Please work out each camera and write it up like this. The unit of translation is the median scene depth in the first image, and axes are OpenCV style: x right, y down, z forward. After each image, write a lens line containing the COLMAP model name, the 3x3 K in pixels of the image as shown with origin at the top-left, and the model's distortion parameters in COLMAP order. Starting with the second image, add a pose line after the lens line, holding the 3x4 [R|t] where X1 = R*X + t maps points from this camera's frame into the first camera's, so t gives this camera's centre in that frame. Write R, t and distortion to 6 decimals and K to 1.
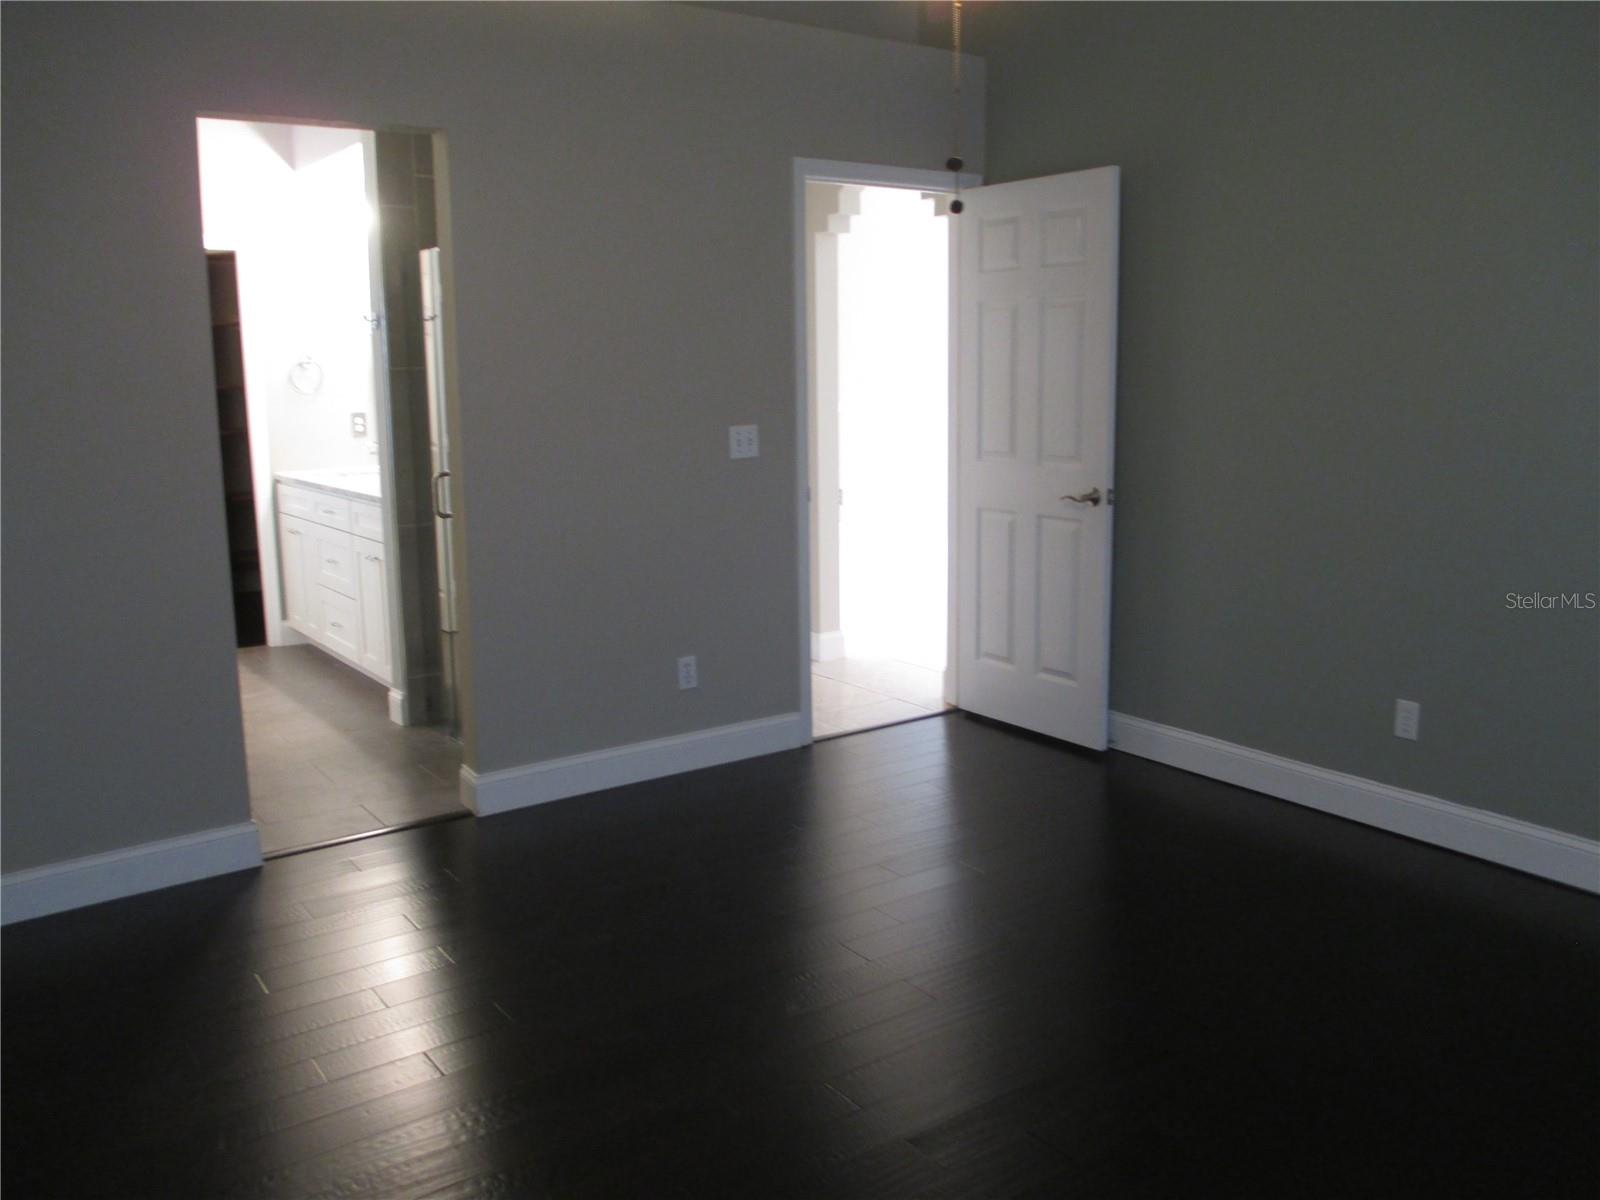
lens RADIAL K [[1320.8, 0, 800.6], [0, 1320.8, 607.6], [0, 0, 1]] dist [-0.042388, 0.019347]
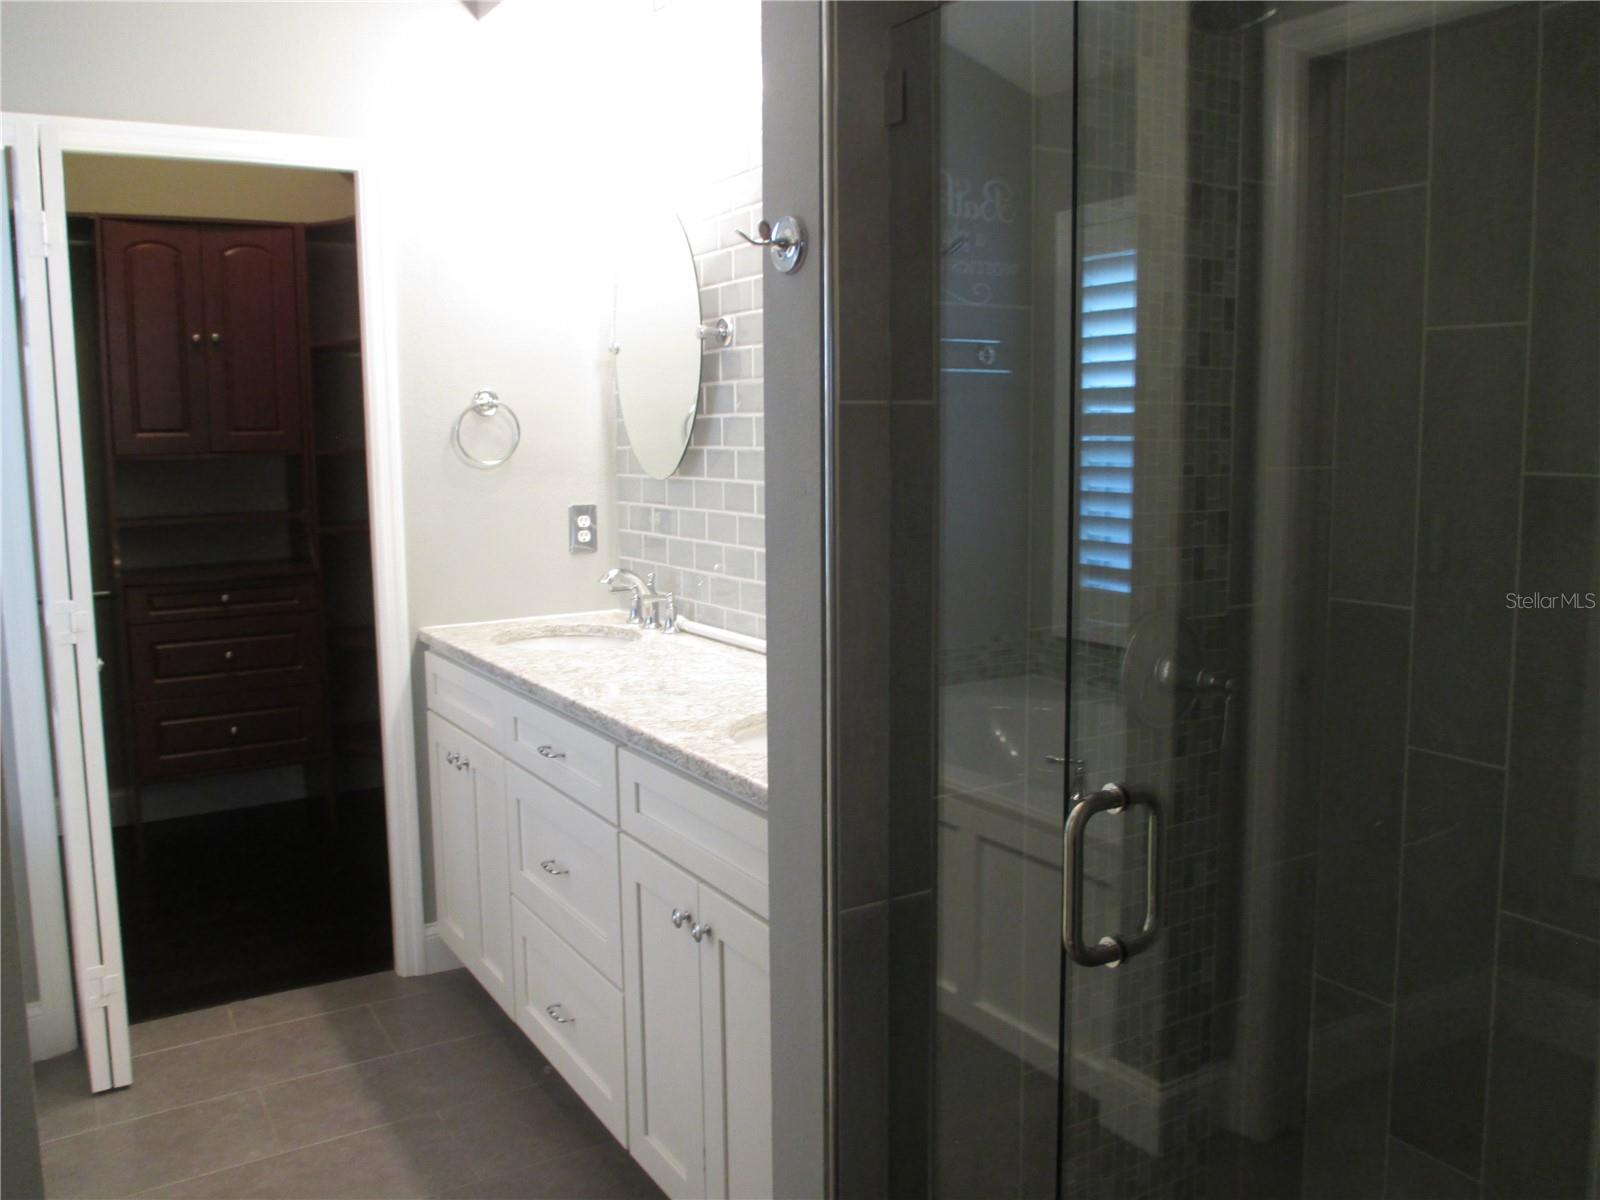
lens RADIAL K [[1320.8, 0, 800.6], [0, 1320.8, 590.9], [0, 0, 1]] dist [-0.042388, 0.019347]
pose [[0.996641, 0.003749, -0.081808, -0.213327], [-0.009724, 0.997302, -0.072762, -0.080278], [0.081314, 0.073313, 0.993989, 0.509884]]
